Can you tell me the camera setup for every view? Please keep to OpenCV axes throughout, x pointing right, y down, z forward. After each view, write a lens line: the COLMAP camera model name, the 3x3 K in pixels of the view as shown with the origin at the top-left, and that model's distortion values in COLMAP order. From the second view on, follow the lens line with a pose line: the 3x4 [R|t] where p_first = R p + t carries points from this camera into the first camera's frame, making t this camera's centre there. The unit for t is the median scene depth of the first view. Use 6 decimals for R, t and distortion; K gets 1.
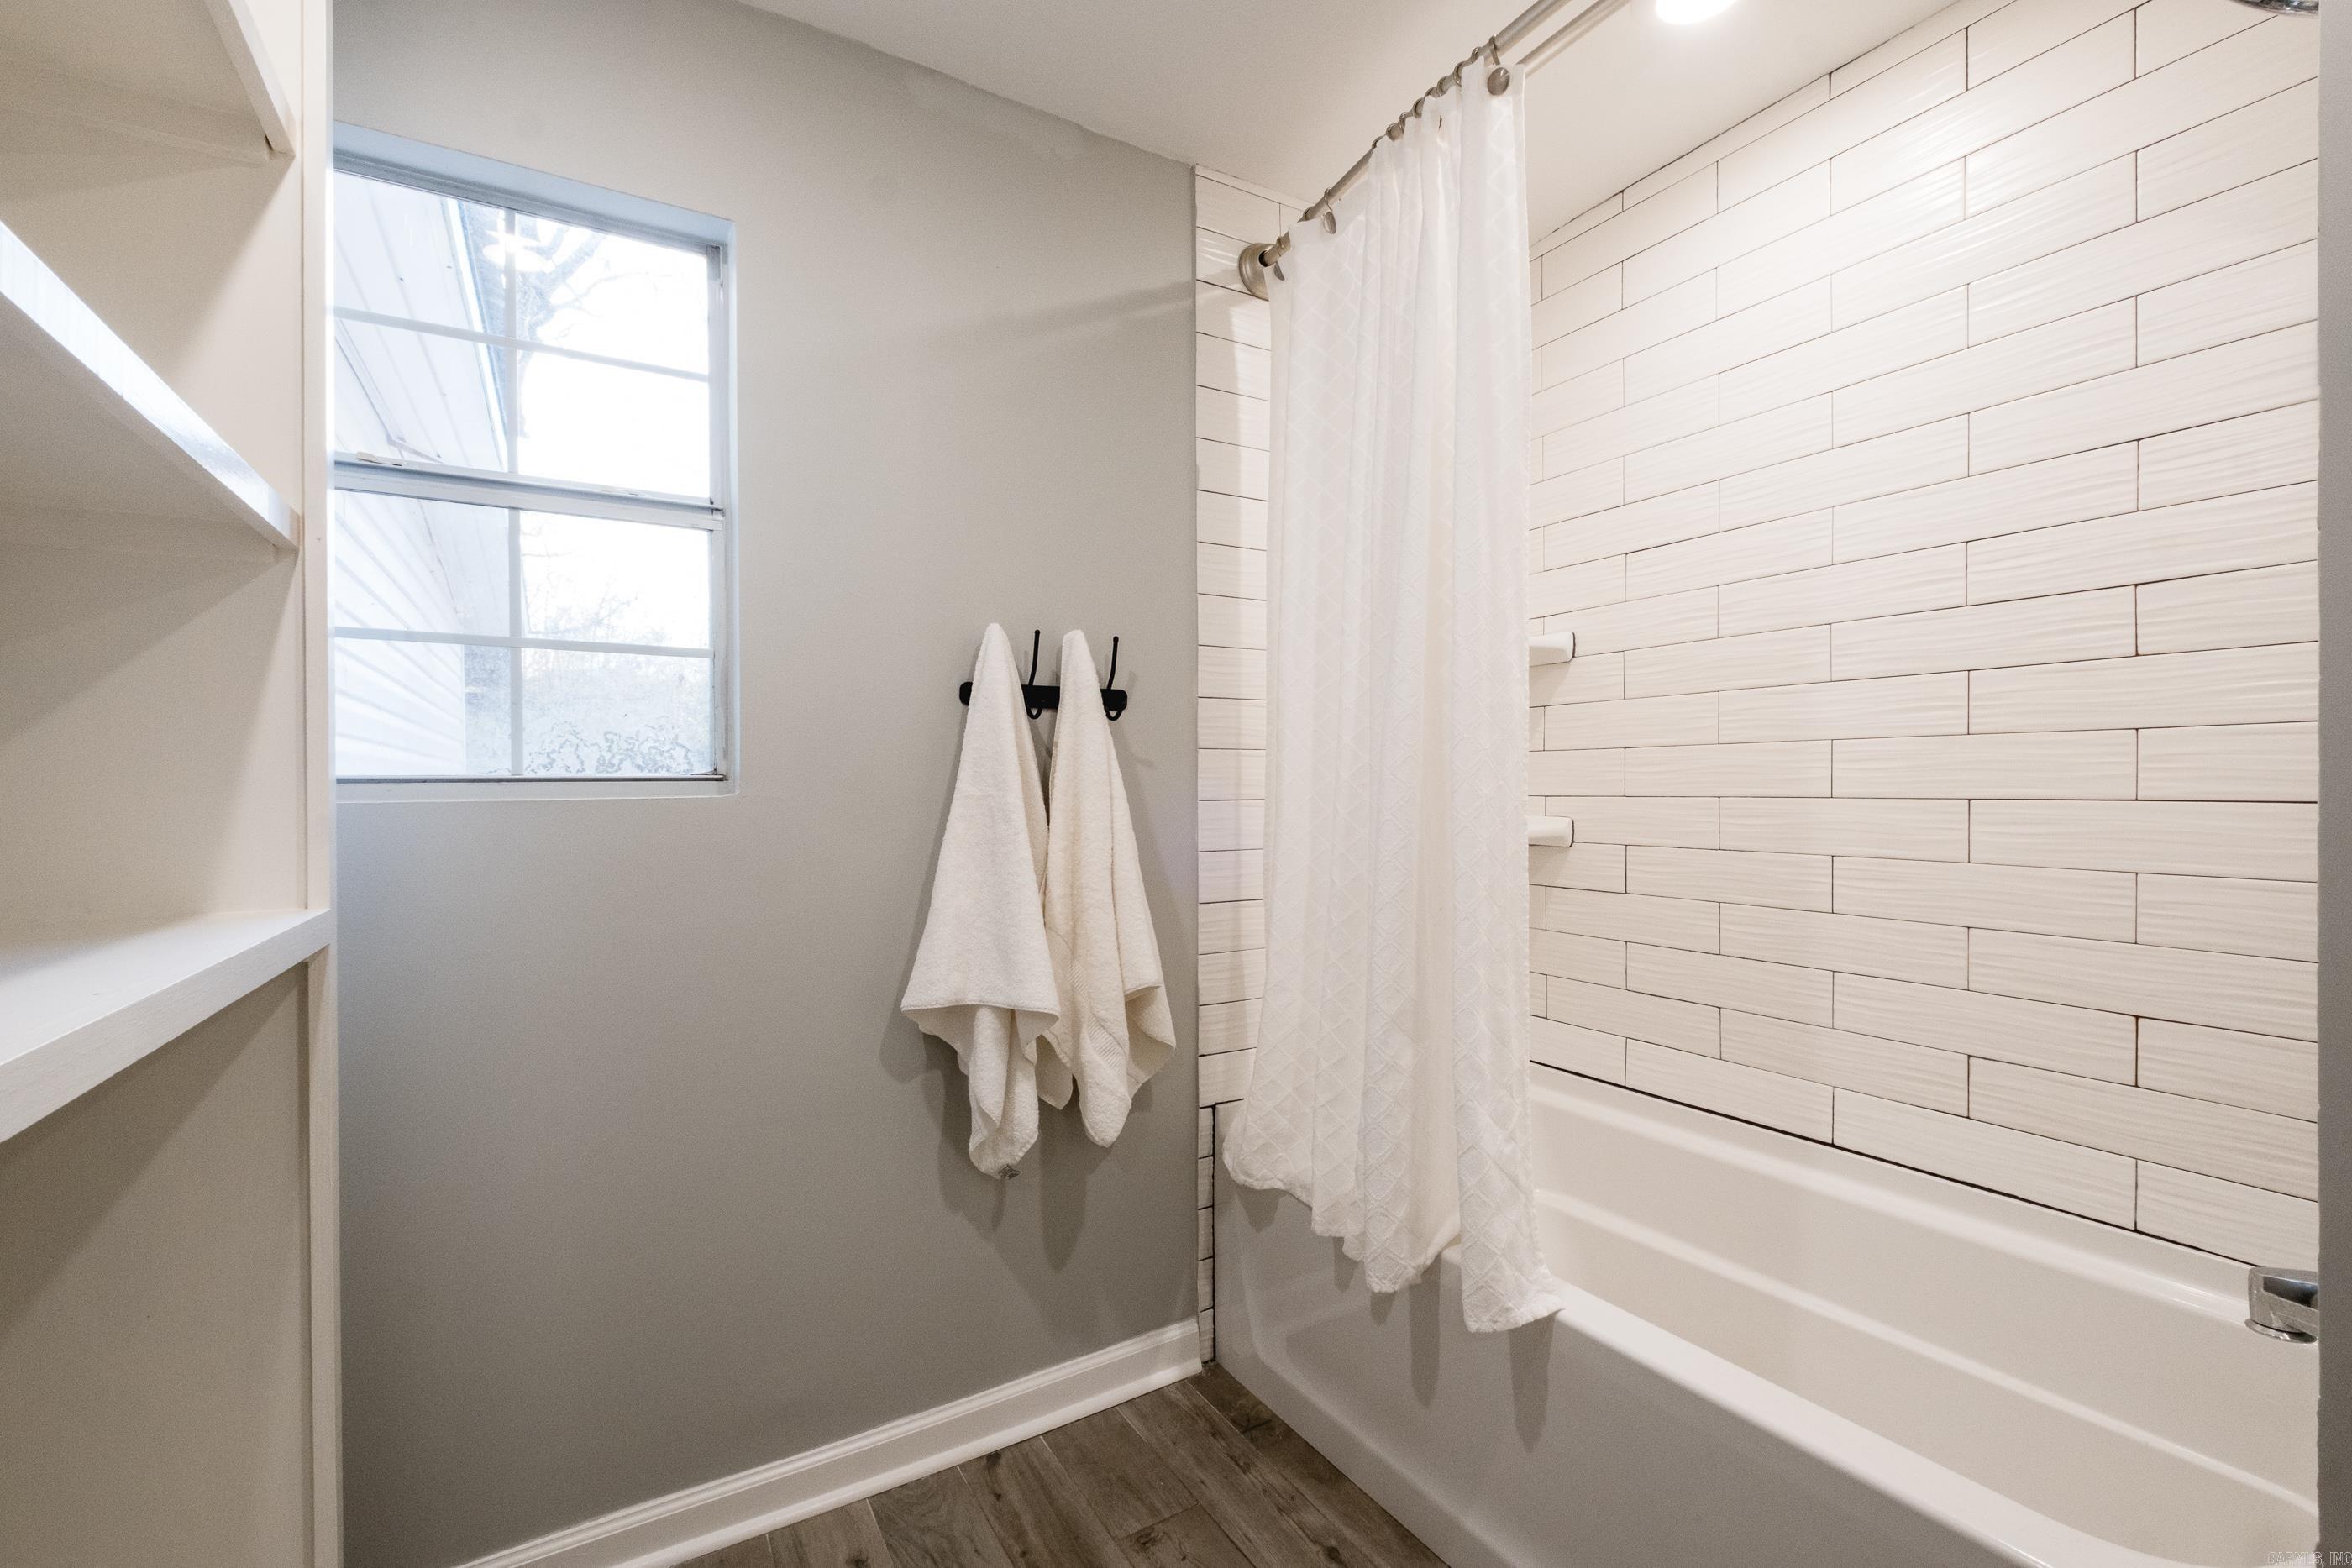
lens RADIAL K [[1051.3, 0, 1218.7], [0, 1051.3, 794.6], [0, 0, 1]] dist [0.013301, -0.008967]
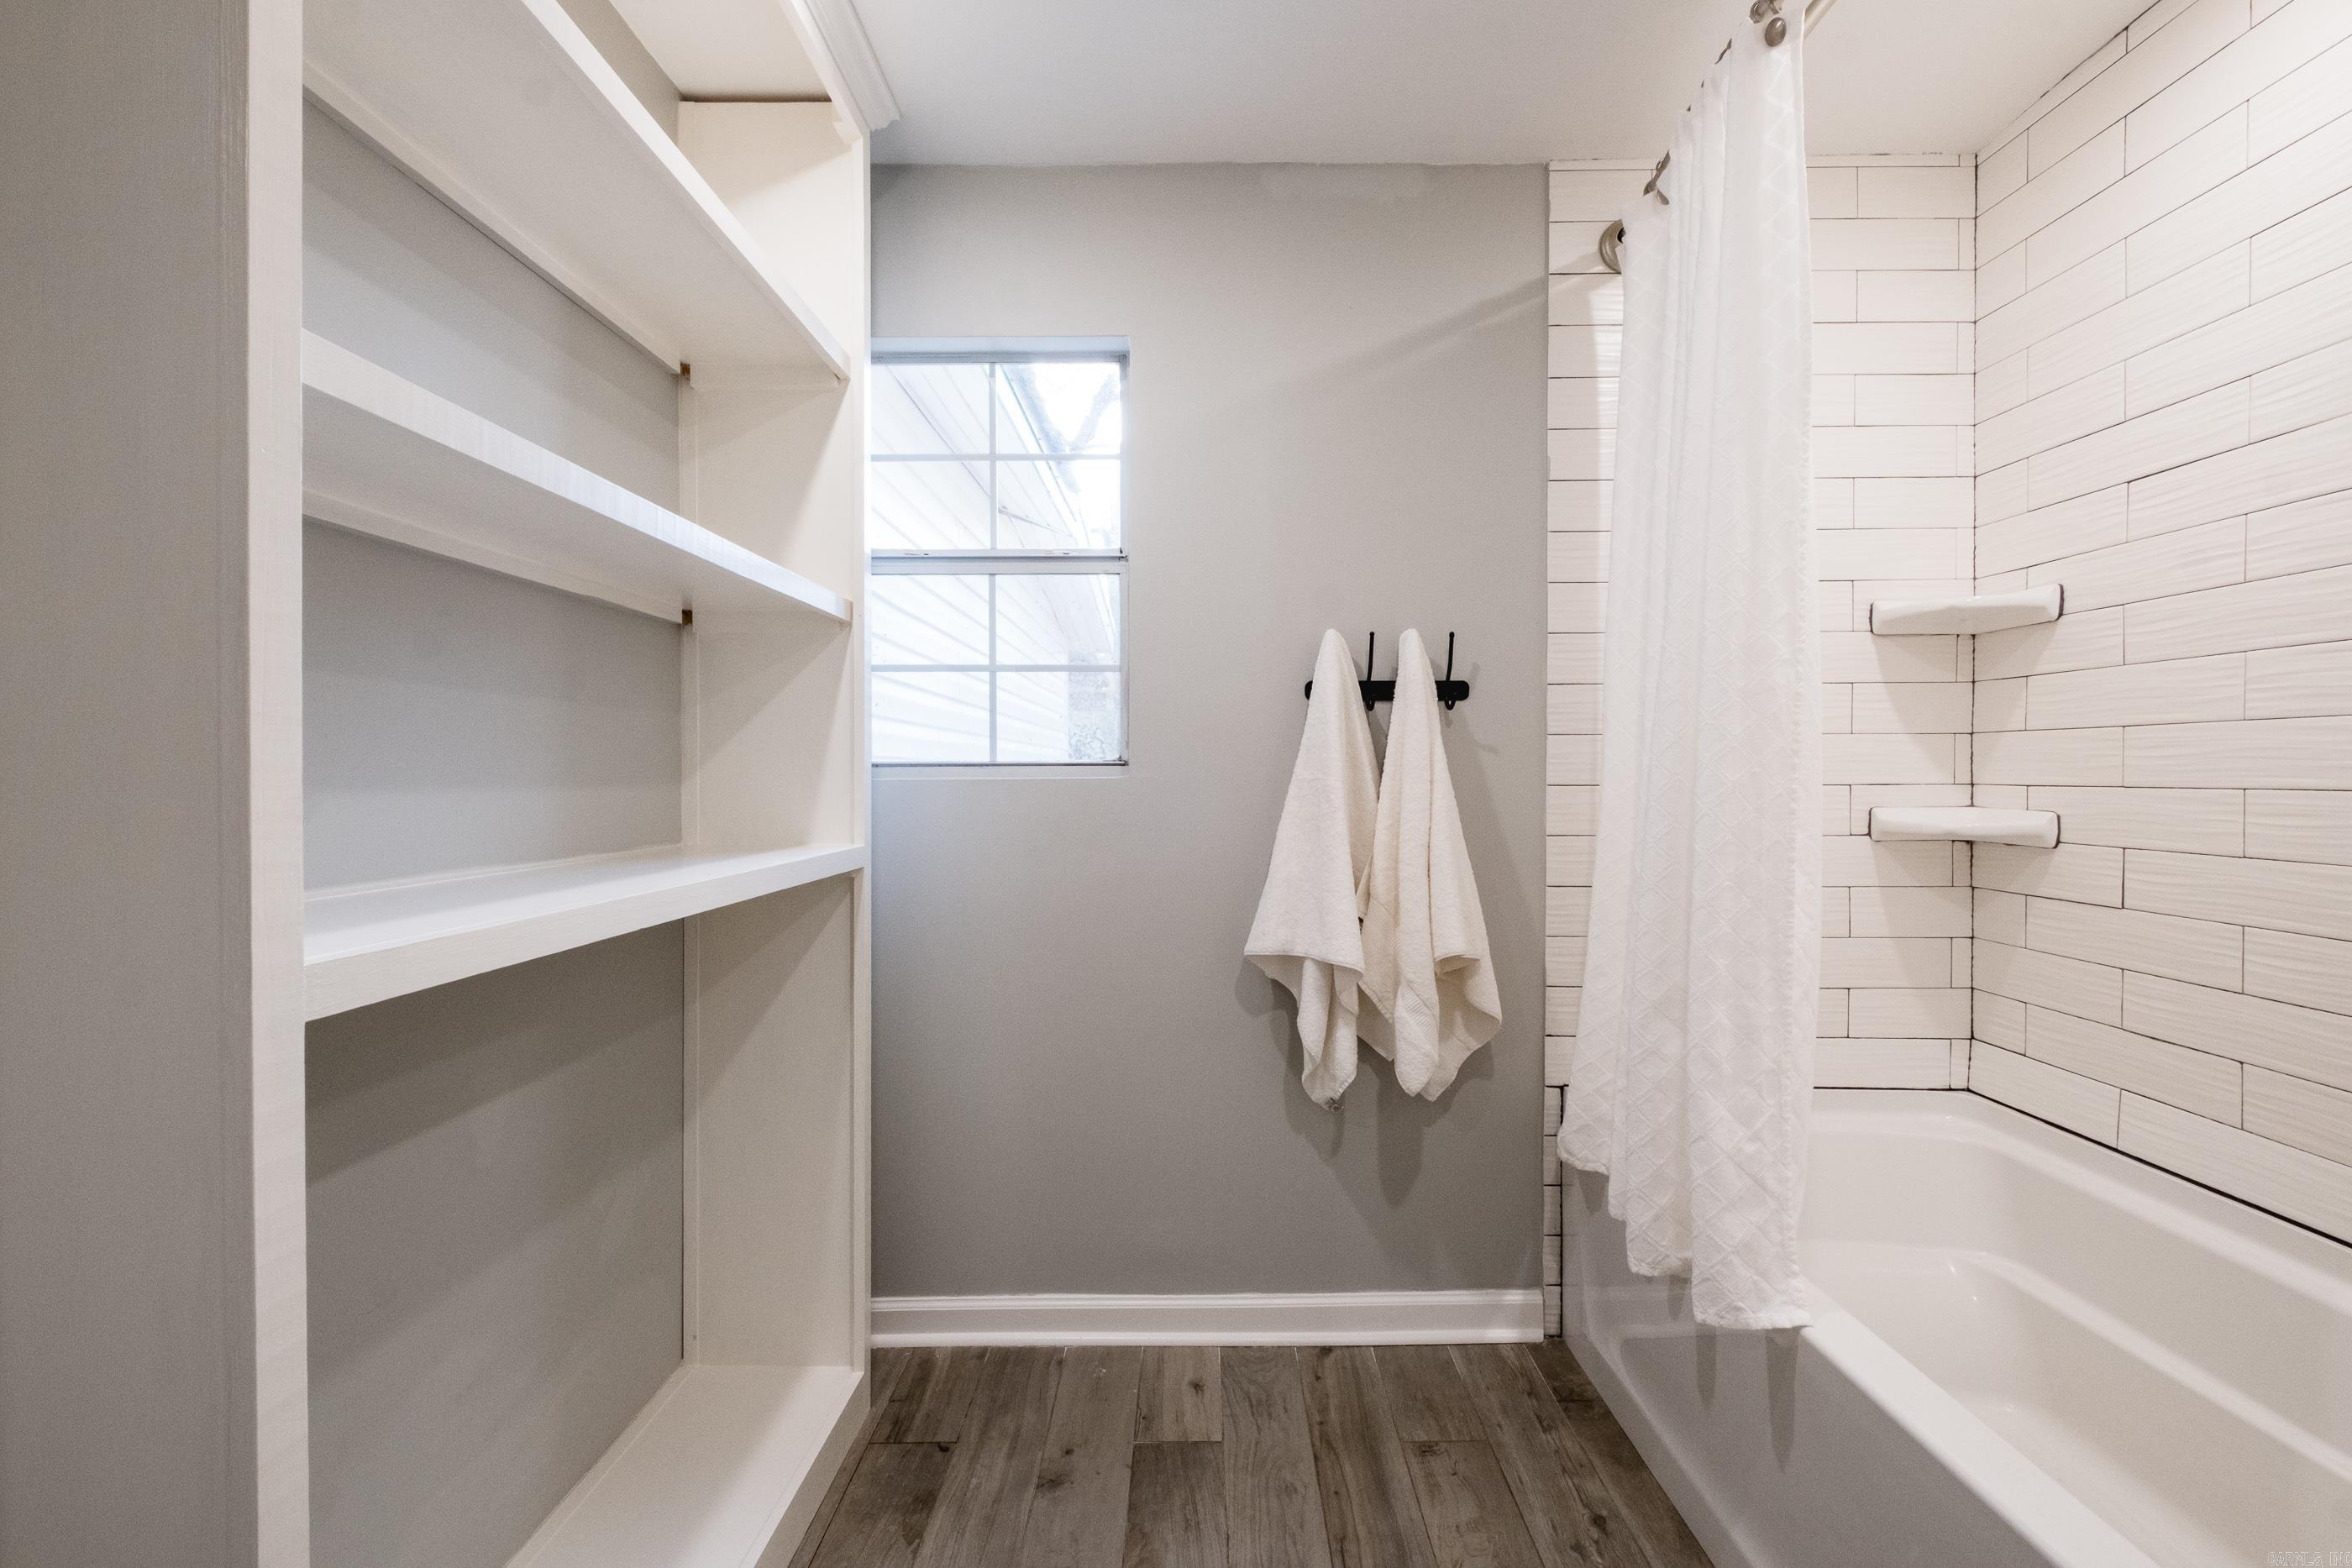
lens RADIAL K [[1094.3, 0, 1190.6], [0, 1094.3, 786.7], [0, 0, 1]] dist [0.011857, -0.009852]
pose [[0.851201, 0.012306, -0.524696, 0.282007], [-0.008401, 0.999916, 0.009823, -0.000881], [0.524773, -0.003953, 0.851233, -0.099114]]
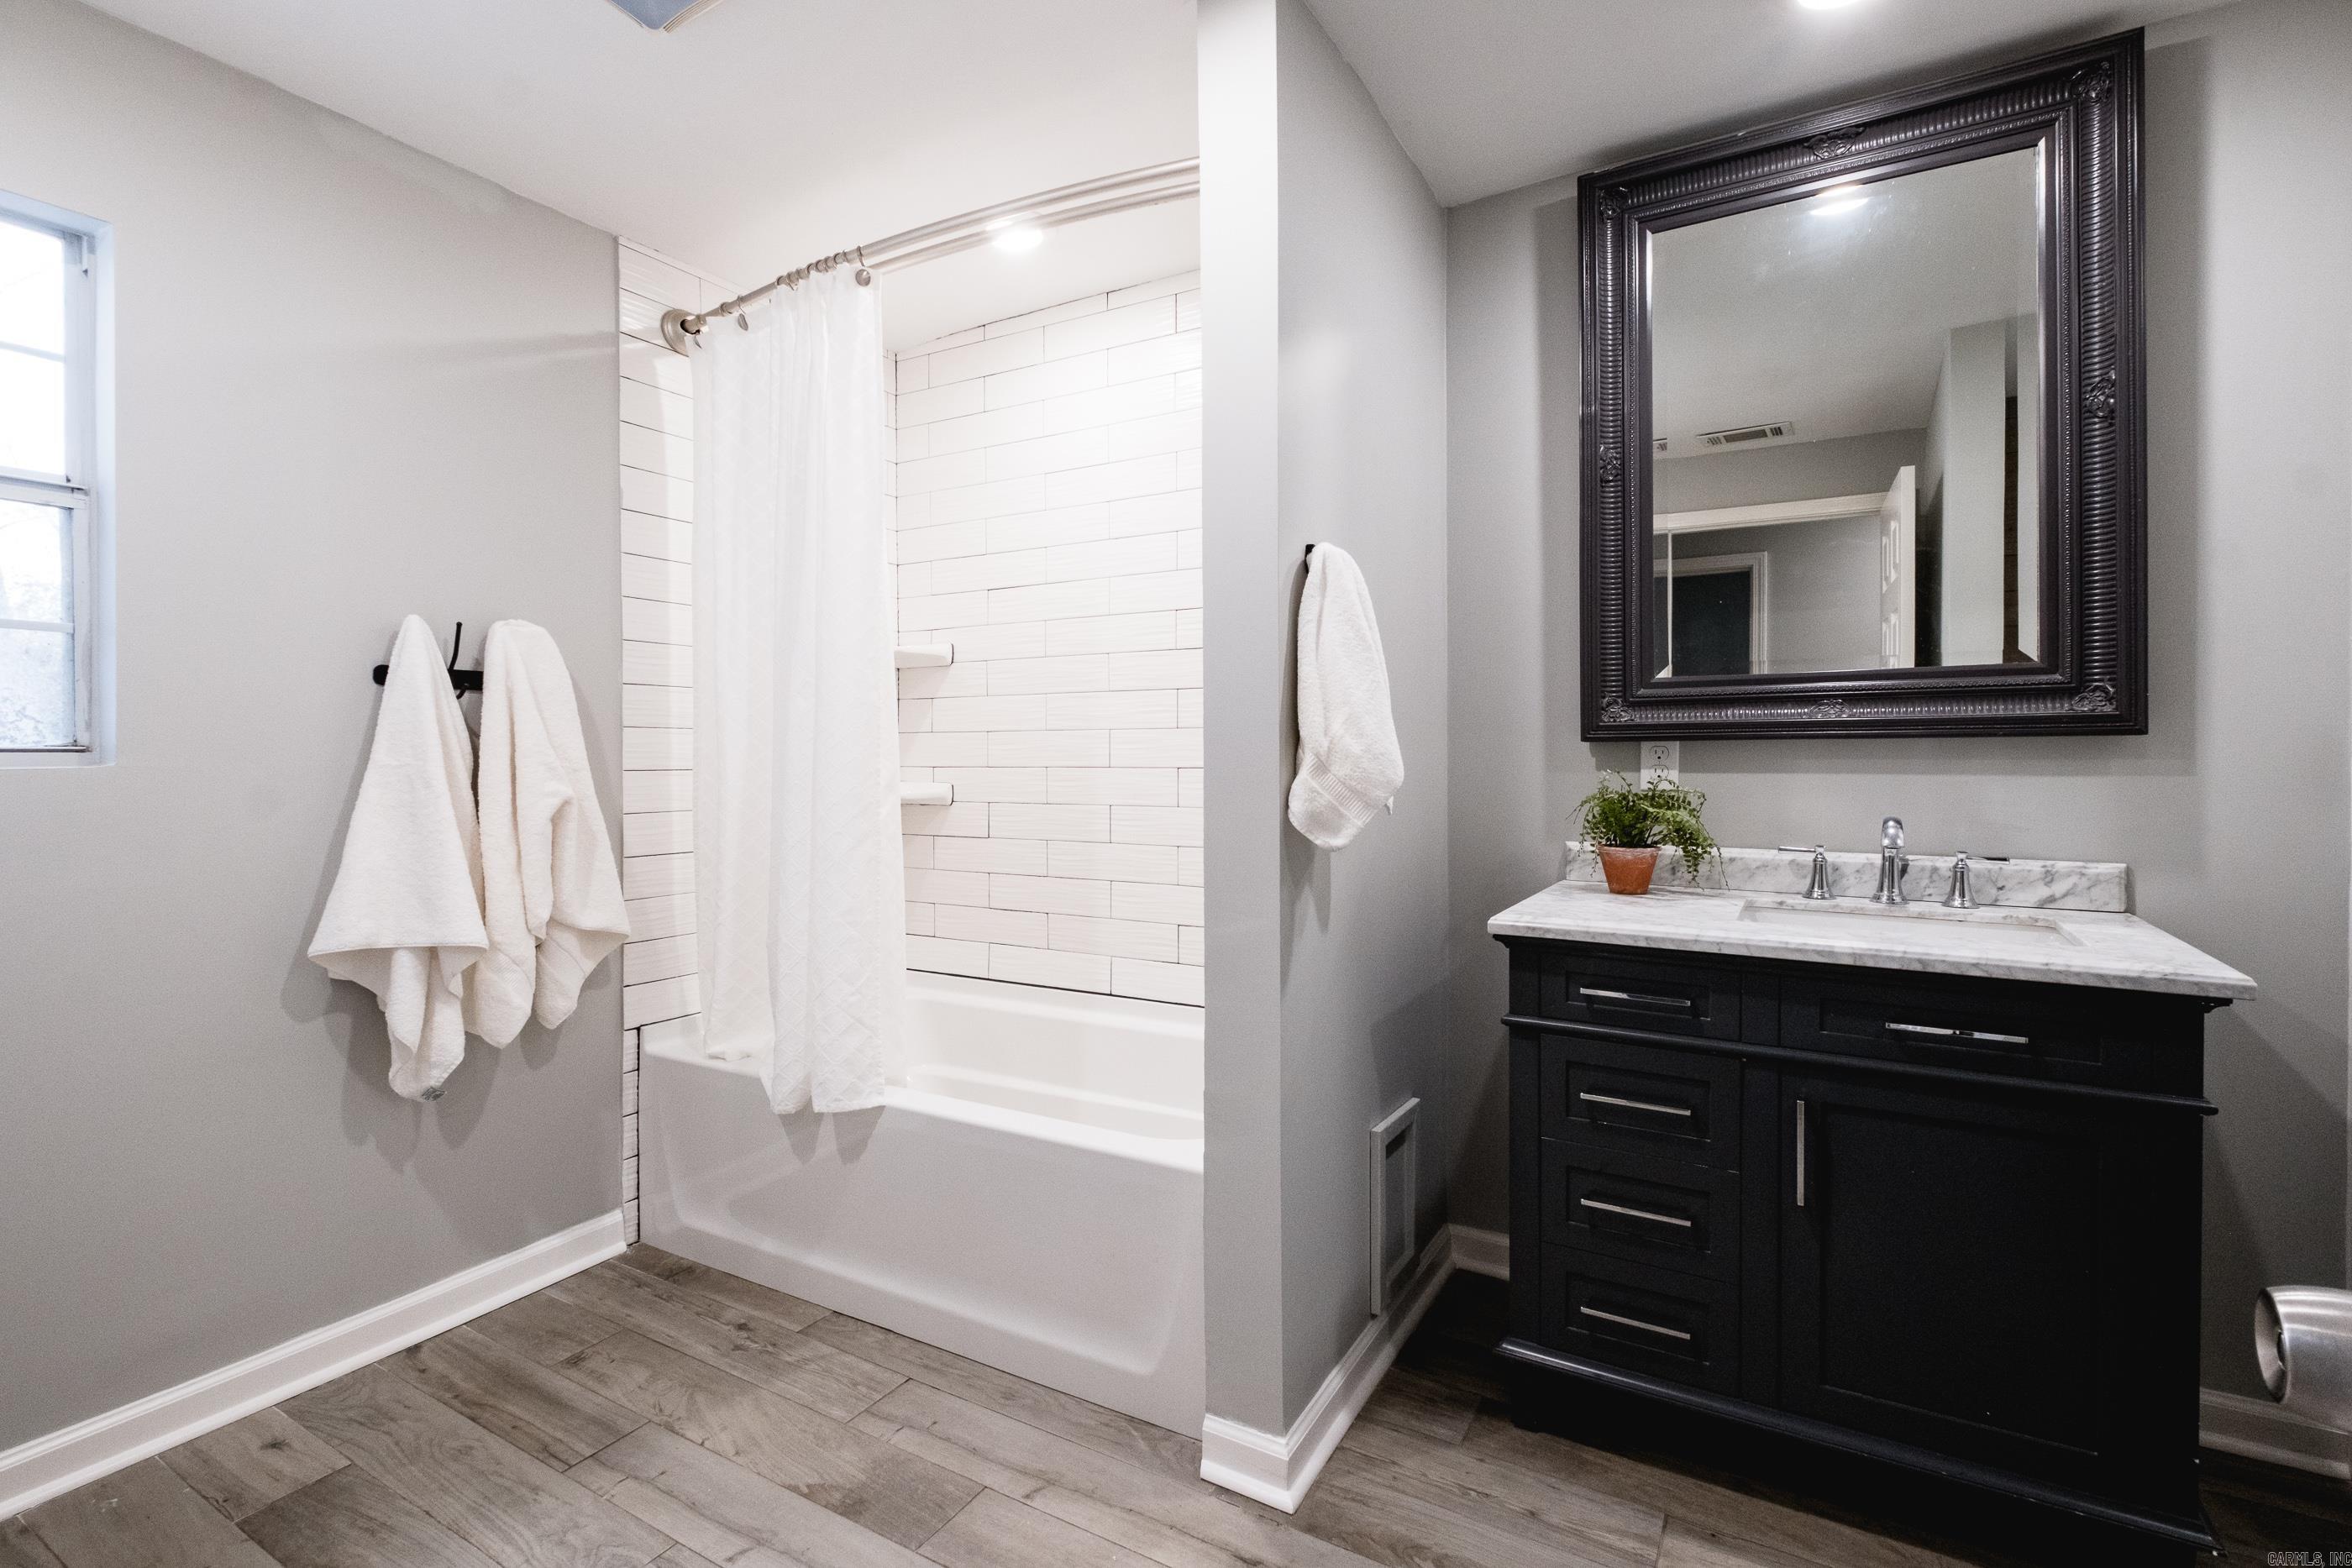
lens RADIAL K [[1022.3, 0, 1245.8], [0, 1022.3, 767.5], [0, 0, 1]] dist [0.008722, -0.005145]
pose [[0.861050, -0.001633, 0.508518, -0.002691], [0.001990, 0.999998, -0.000158, 0.003970], [-0.508516, 0.001148, 0.861052, -0.402726]]
